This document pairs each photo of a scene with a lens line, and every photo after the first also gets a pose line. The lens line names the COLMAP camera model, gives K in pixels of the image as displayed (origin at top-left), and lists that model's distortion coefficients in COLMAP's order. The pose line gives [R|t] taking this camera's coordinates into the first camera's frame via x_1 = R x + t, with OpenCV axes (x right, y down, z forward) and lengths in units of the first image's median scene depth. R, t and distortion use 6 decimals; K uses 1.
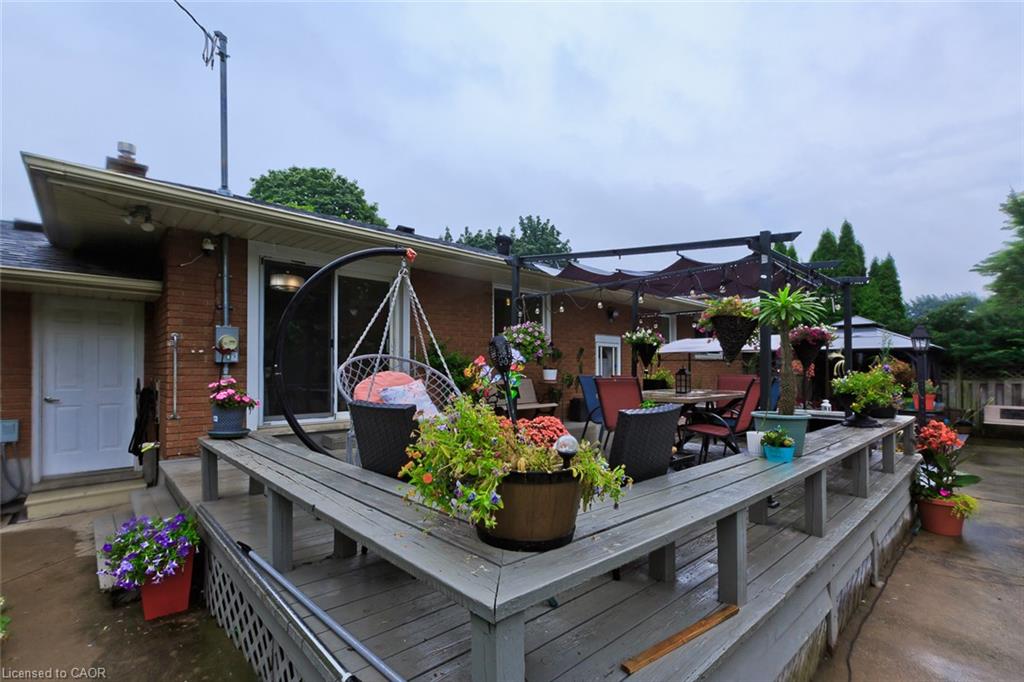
lens RADIAL K [[458.5, 0, 511.2], [0, 458.5, 349.1], [0, 0, 1]] dist [0.003264, -0.000859]
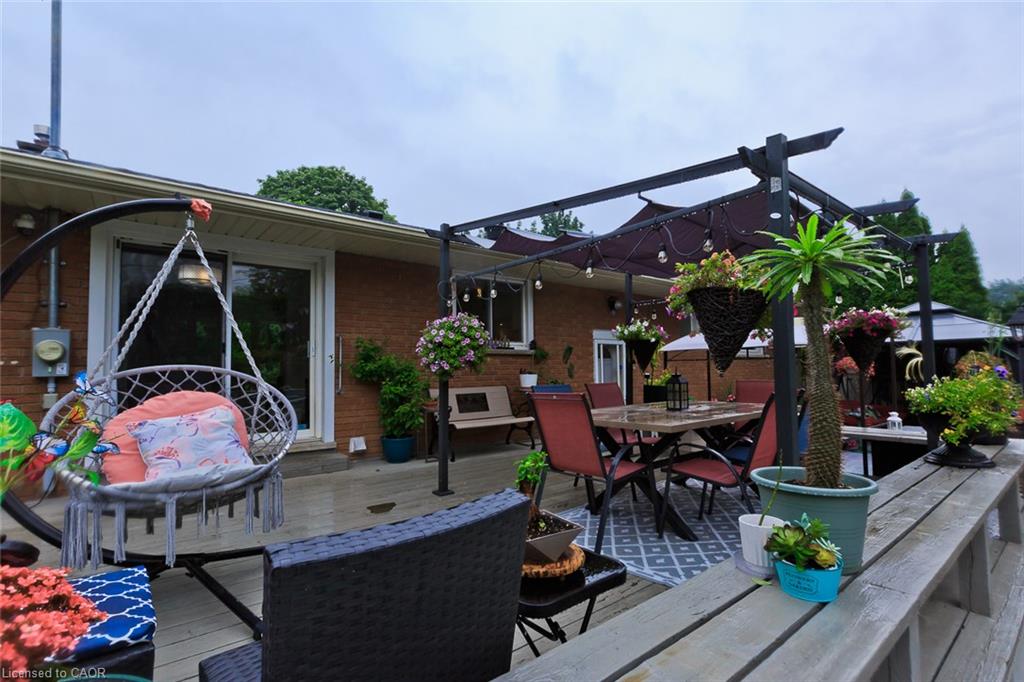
lens RADIAL K [[458.5, 0, 511.8], [0, 458.5, 336.8], [0, 0, 1]] dist [0.003264, -0.000859]
pose [[0.996514, -0.021461, -0.080617, 0.146666], [0.019532, 0.999505, -0.024644, -0.002033], [0.081106, 0.022984, 0.996440, 0.227052]]
